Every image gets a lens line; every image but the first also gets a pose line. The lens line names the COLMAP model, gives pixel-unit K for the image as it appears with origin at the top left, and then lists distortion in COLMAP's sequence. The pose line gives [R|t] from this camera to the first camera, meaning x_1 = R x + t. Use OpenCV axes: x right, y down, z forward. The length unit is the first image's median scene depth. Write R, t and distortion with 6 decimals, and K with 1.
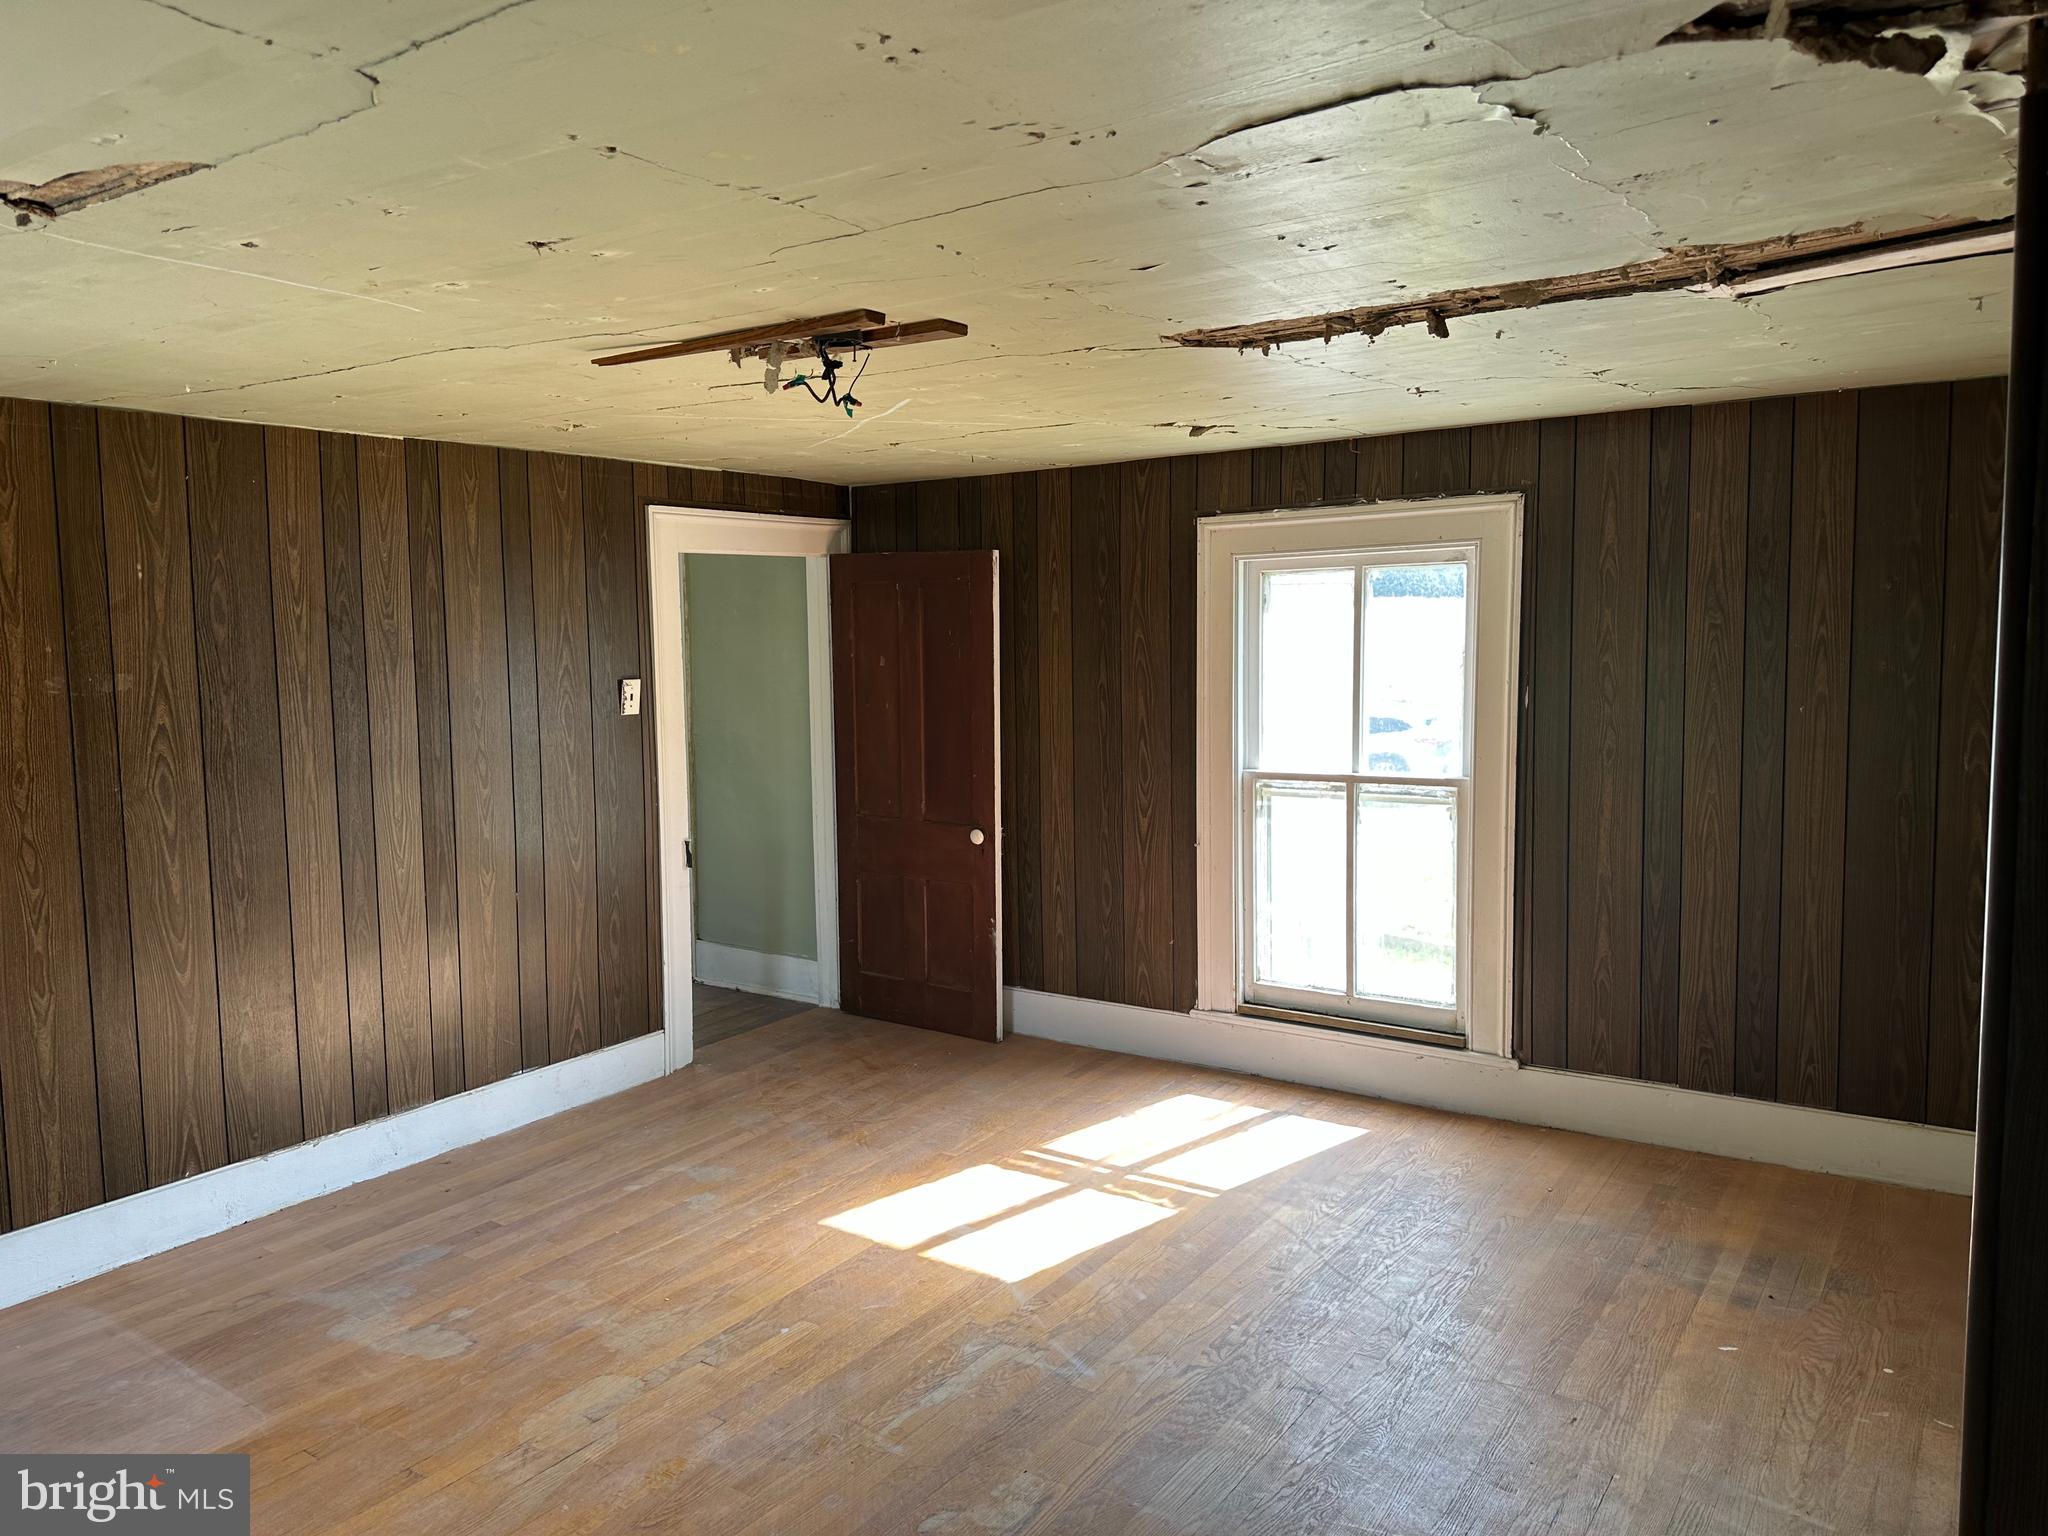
lens RADIAL K [[1469.5, 0, 1024.0], [0, 1469.5, 768.0], [0, 0, 1]] dist [0.051477, -0.094658]
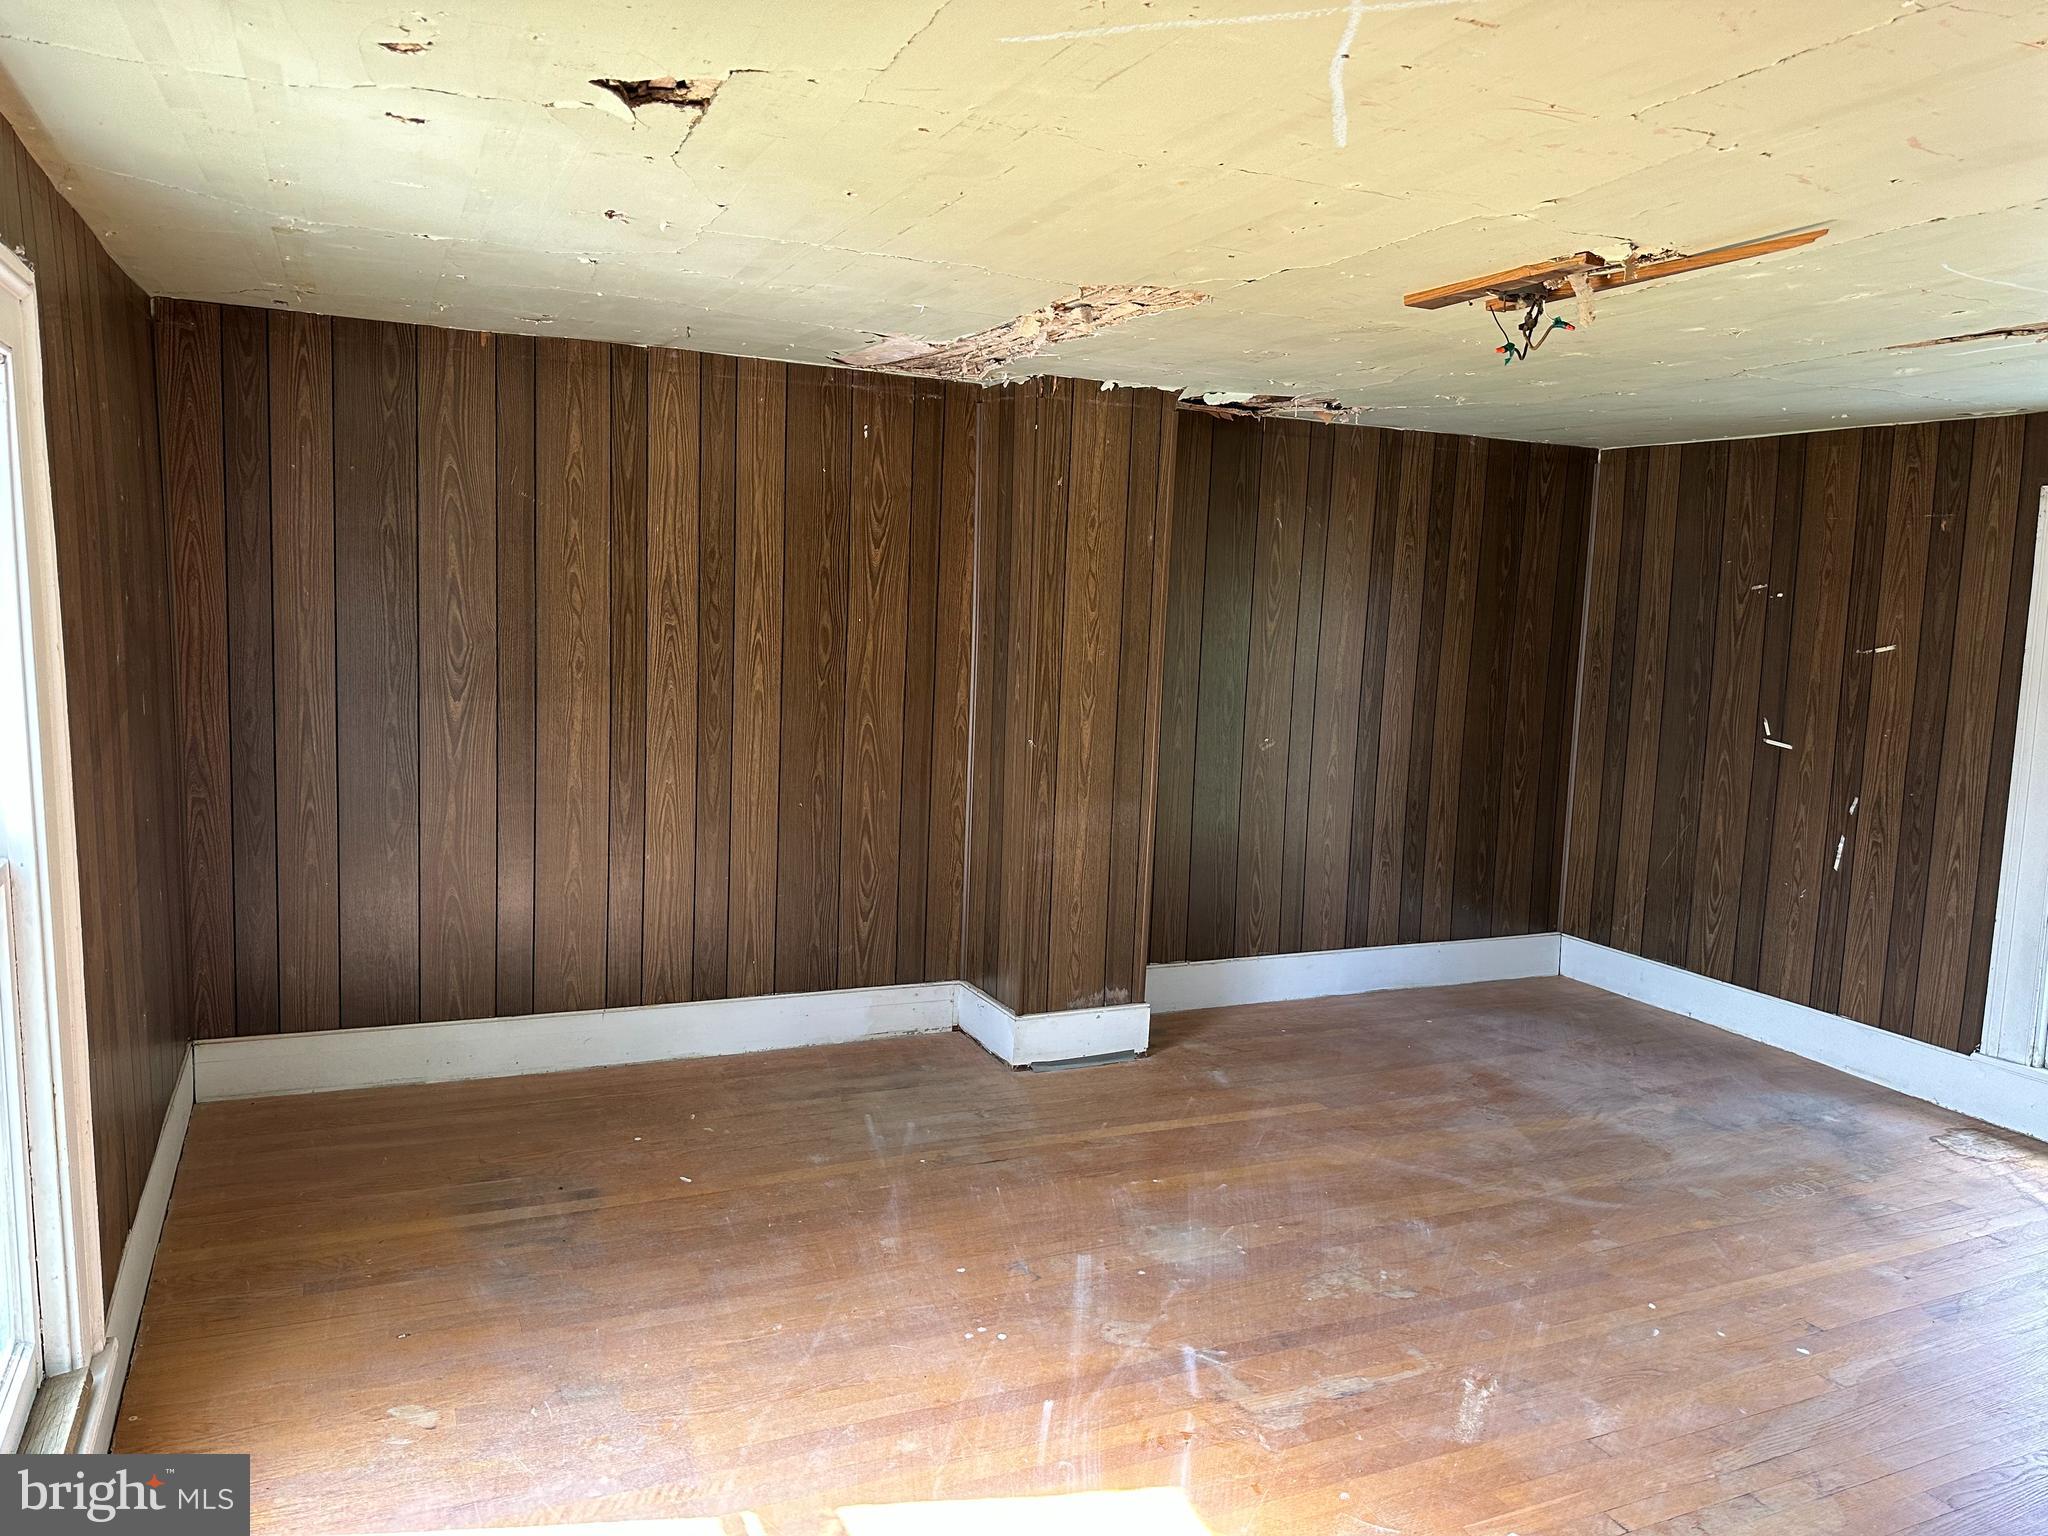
lens RADIAL K [[1469.5, 0, 1024.0], [0, 1469.5, 768.0], [0, 0, 1]] dist [0.051477, -0.094658]
pose [[-0.867711, -0.074597, 0.491440, -0.291501], [0.033289, 0.977734, 0.207190, -0.151094], [-0.495953, 0.196141, -0.845907, 1.712287]]
